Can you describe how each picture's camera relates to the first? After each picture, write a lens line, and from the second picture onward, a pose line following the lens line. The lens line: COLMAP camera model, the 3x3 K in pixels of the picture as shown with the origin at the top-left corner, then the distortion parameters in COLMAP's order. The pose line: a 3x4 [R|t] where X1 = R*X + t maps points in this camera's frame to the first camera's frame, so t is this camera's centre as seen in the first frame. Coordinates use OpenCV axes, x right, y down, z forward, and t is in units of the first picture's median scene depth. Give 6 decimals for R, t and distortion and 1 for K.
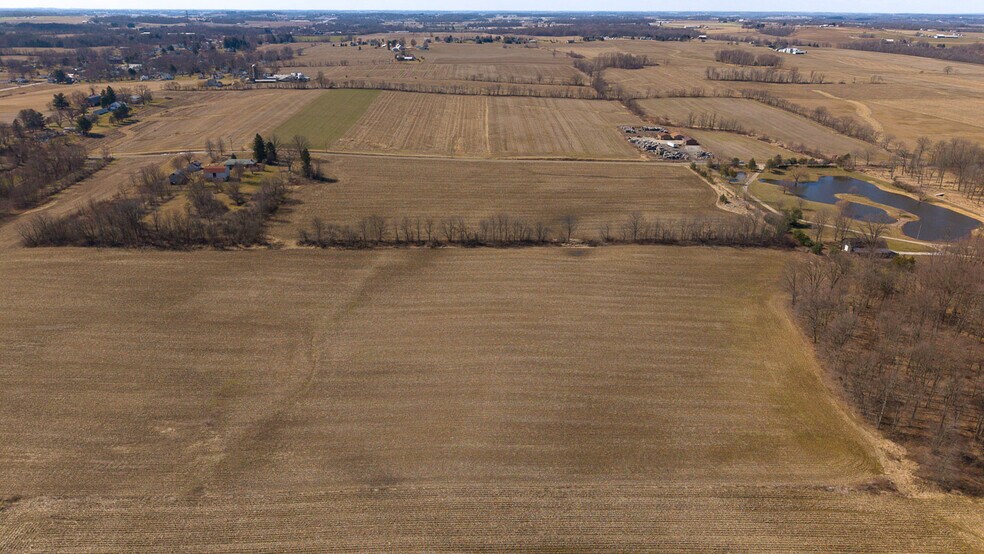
lens RADIAL K [[657.8, 0, 489.7], [0, 657.8, 280.4], [0, 0, 1]] dist [0.031511, -0.035695]
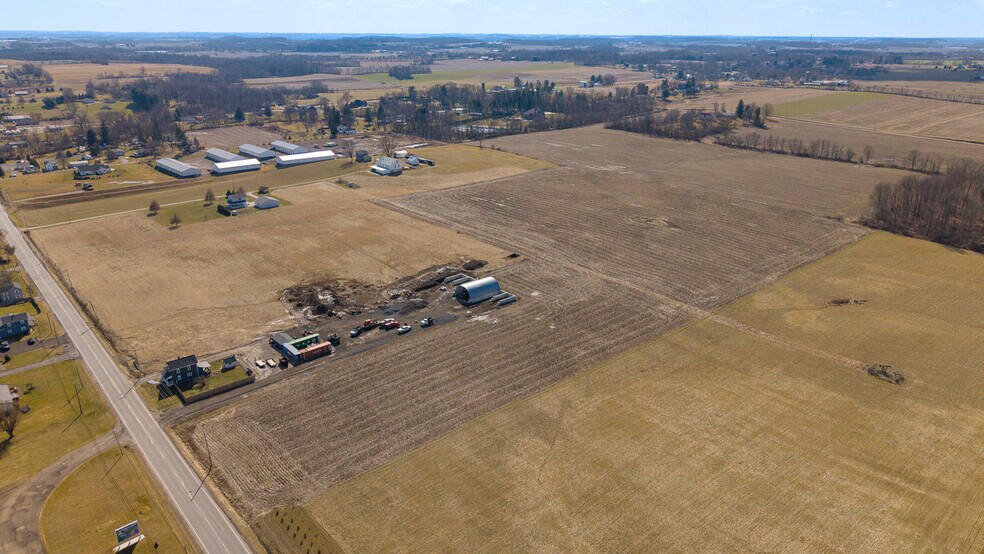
lens RADIAL K [[657.8, 0, 489.7], [0, 657.8, 280.4], [0, 0, 1]] dist [0.031511, -0.035695]
pose [[0.636477, 0.271309, -0.722003, 0.433533], [-0.297383, 0.950036, 0.094842, 0.183523], [0.711660, 0.154347, 0.685359, -0.395994]]
